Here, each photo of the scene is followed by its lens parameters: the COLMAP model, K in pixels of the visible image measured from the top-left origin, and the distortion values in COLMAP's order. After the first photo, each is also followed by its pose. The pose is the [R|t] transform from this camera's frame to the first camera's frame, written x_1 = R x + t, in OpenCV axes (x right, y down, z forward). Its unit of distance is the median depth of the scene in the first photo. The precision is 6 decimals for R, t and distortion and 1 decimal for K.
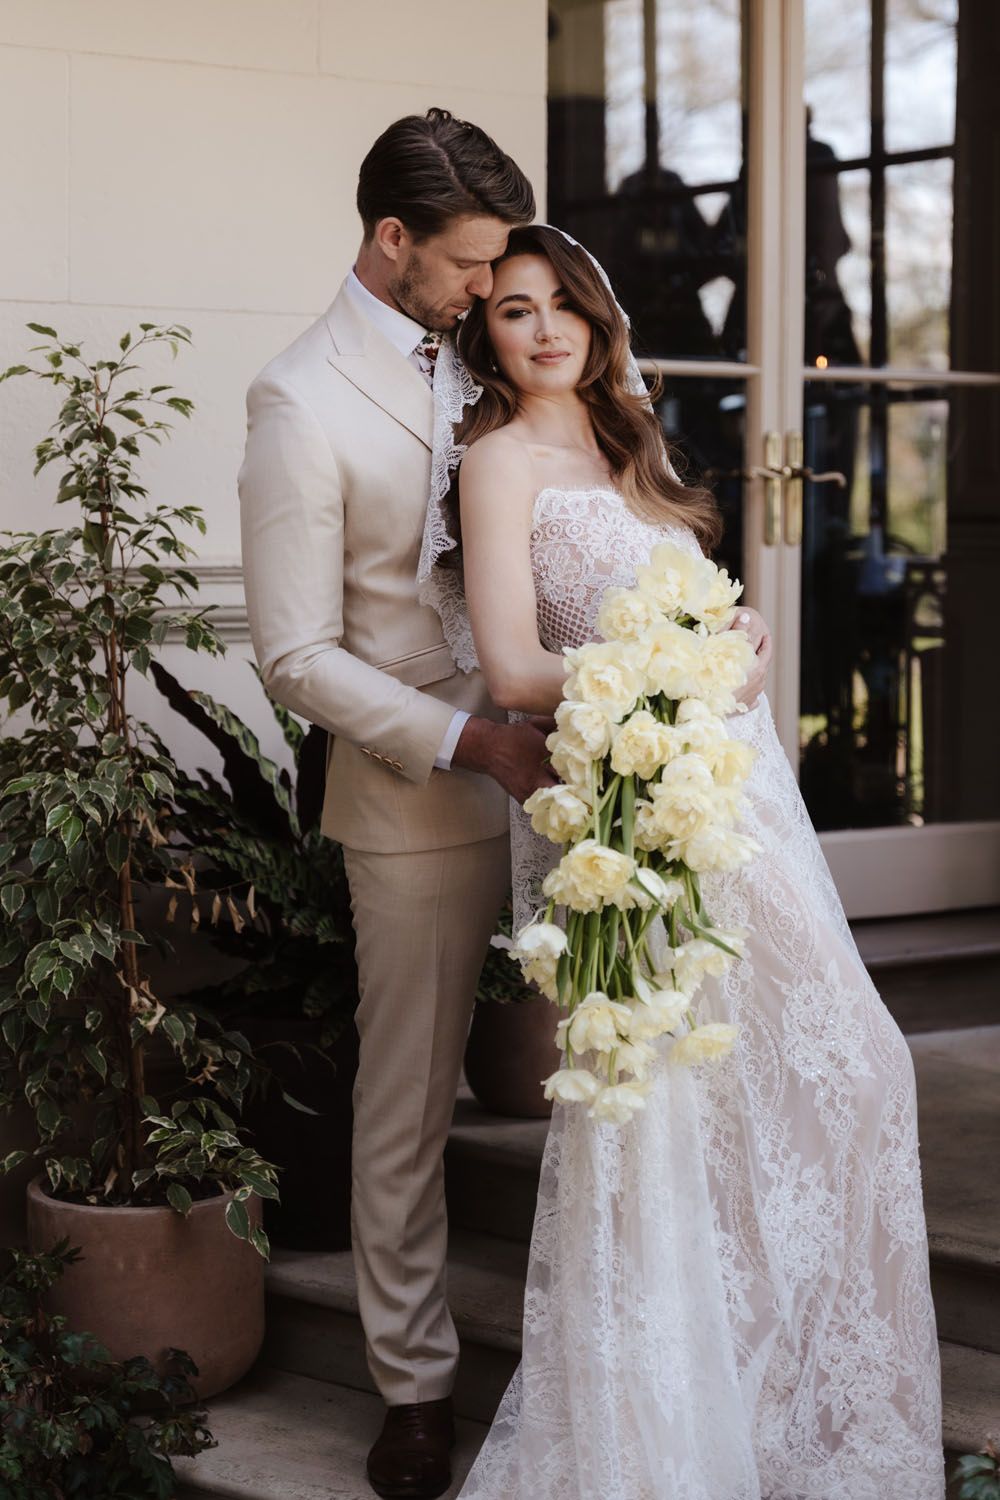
lens RADIAL K [[3036.1, 0, 506.7], [0, 3036.1, 599.9], [0, 0, 1]] dist [0.040519, -0.335312]
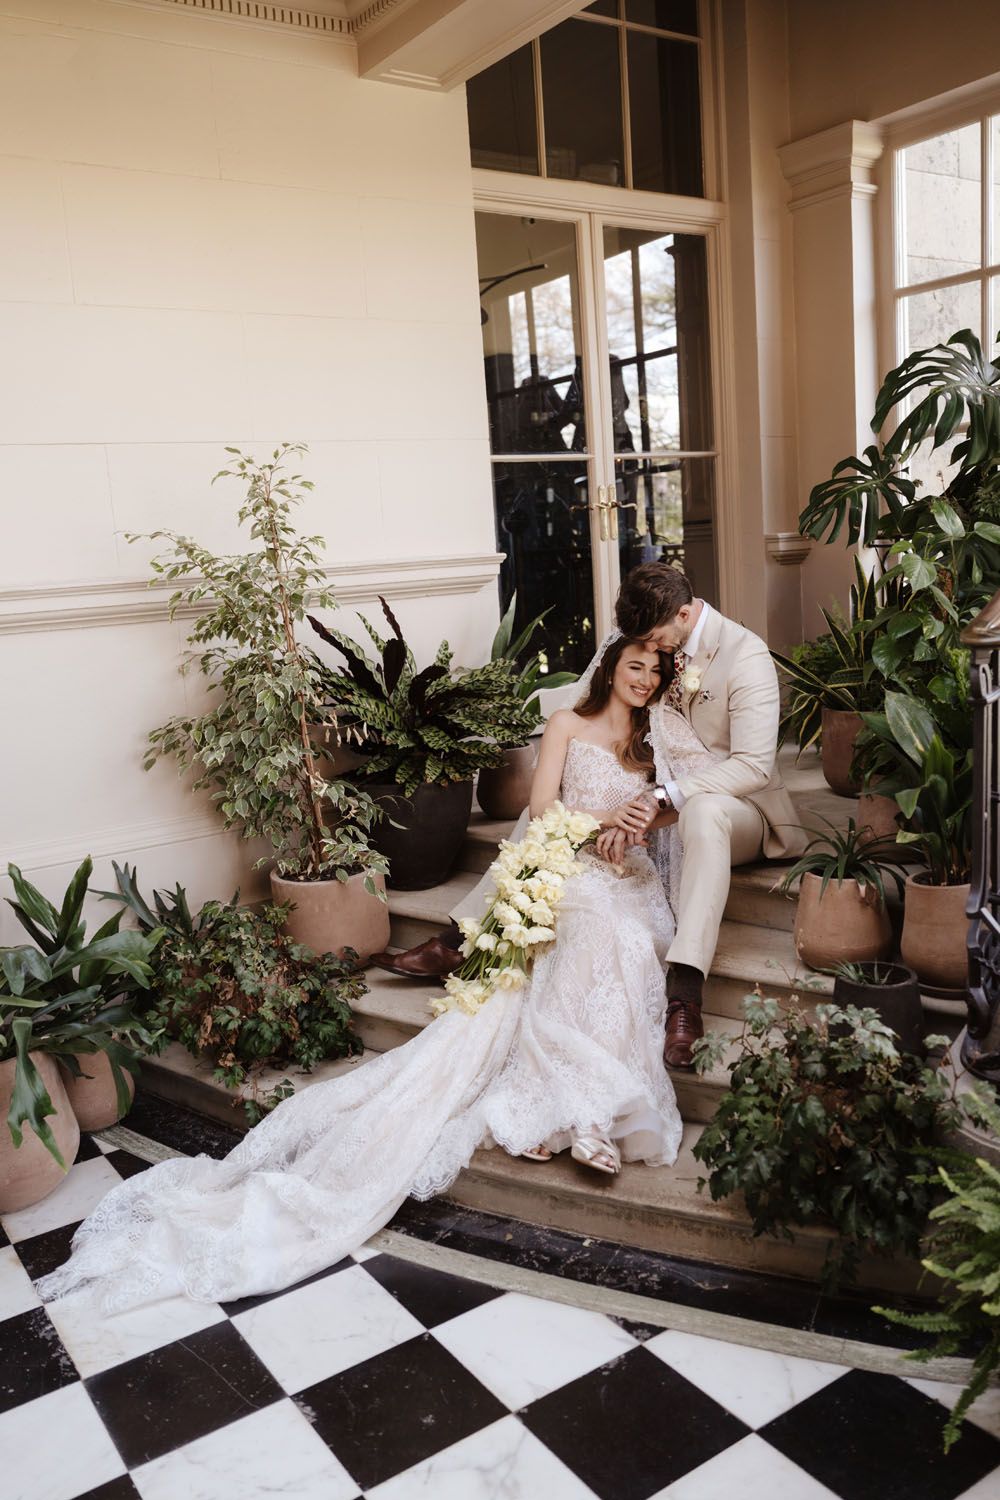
lens RADIAL K [[1221.2, 0, 502.8], [0, 1221.2, 745.0], [0, 0, 1]] dist [-0.011165, -0.002453]
pose [[0.997210, -0.074616, 0.001953, 0.005578], [0.073722, 0.988687, 0.130628, 0.009084], [-0.011678, -0.130120, 0.991430, 0.184157]]
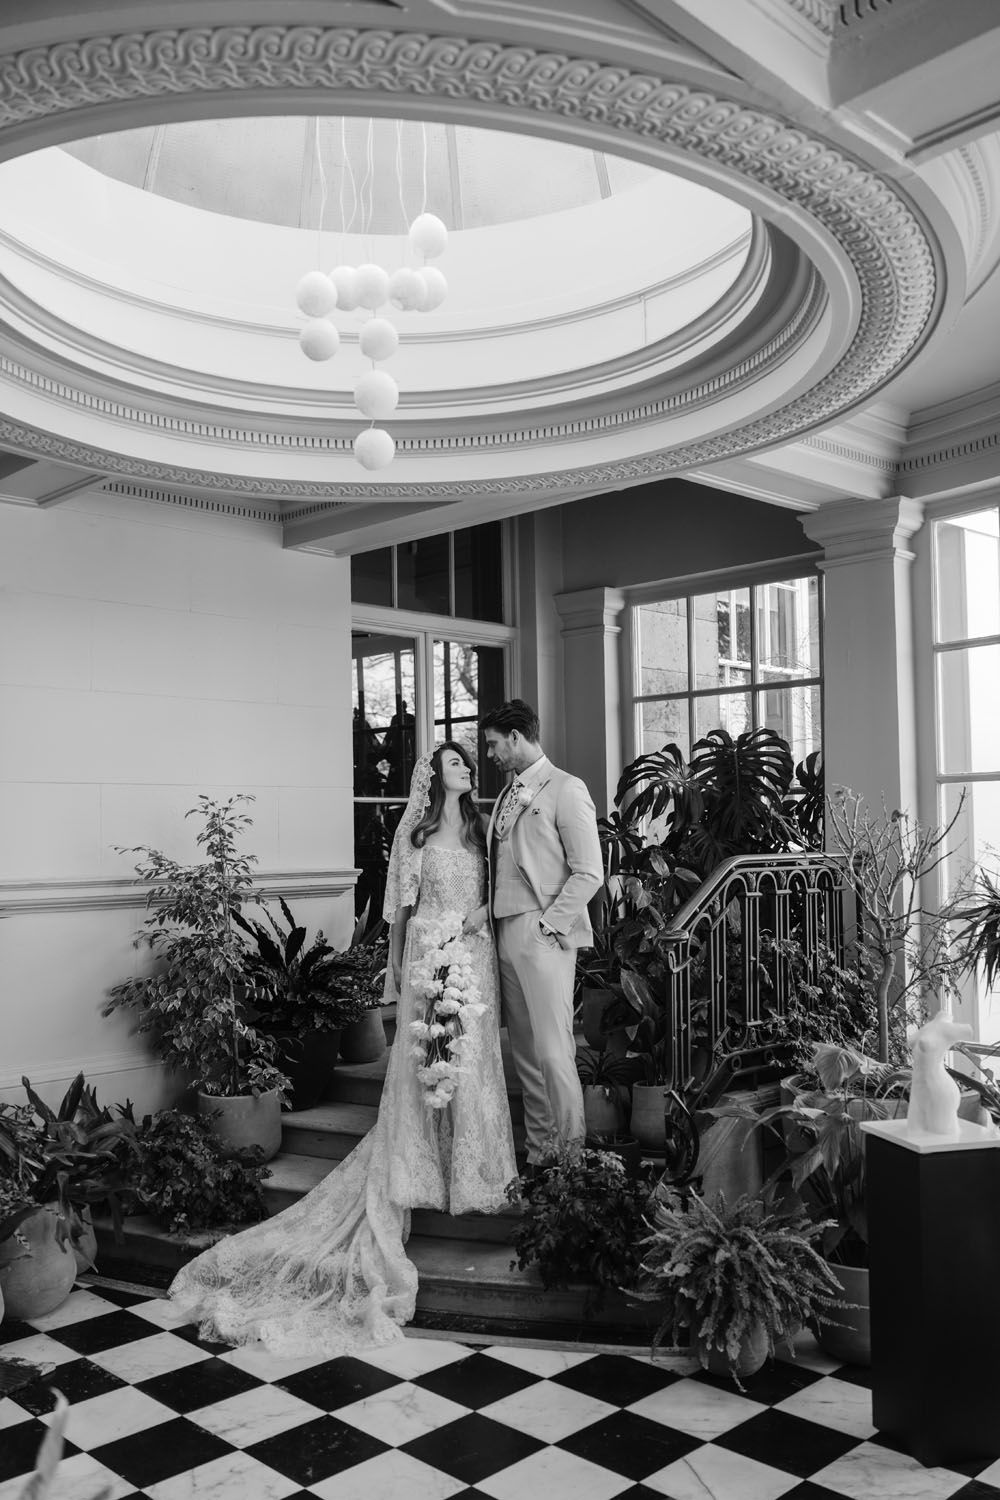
lens RADIAL K [[1272.5, 0, 495.6], [0, 1272.5, 787.0], [0, 0, 1]] dist [-0.010097, -0.003264]
pose [[0.979816, -0.016440, 0.199224, -0.116892], [0.030250, 0.997330, -0.066472, -0.007799], [-0.197600, 0.071156, 0.977697, -0.257069]]
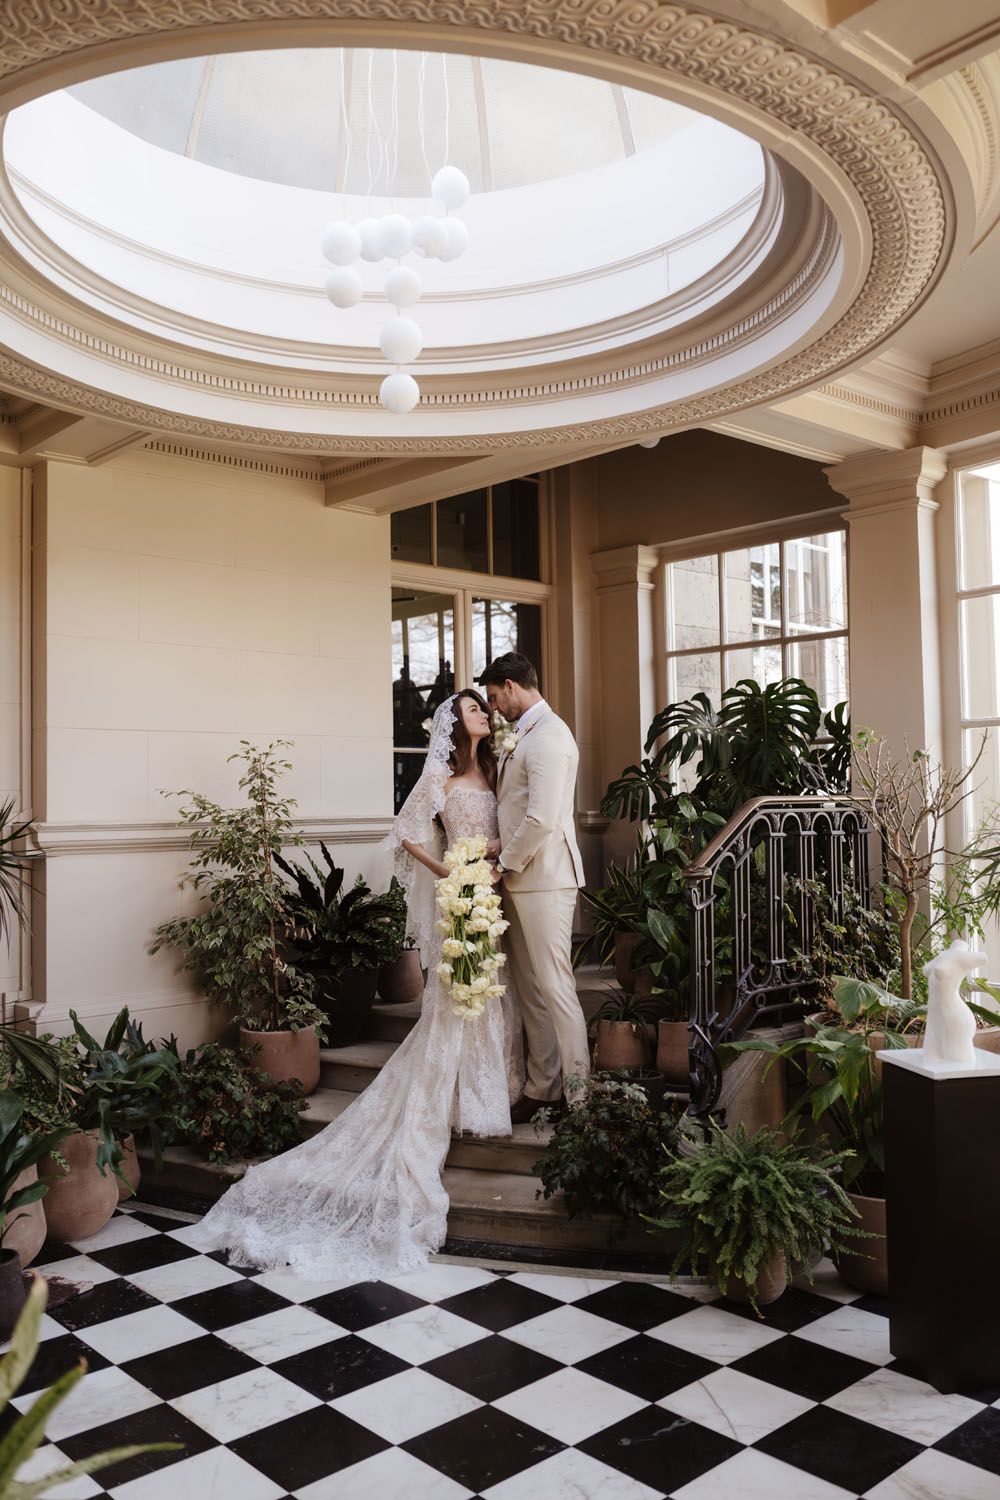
lens RADIAL K [[1221.2, 0, 502.8], [0, 1221.2, 745.0], [0, 0, 1]] dist [-0.011165, -0.002453]
pose [[0.986635, -0.016276, 0.162130, -0.092503], [0.029162, 0.996572, -0.077422, 0.015973], [-0.160314, 0.081116, 0.983727, -0.244394]]
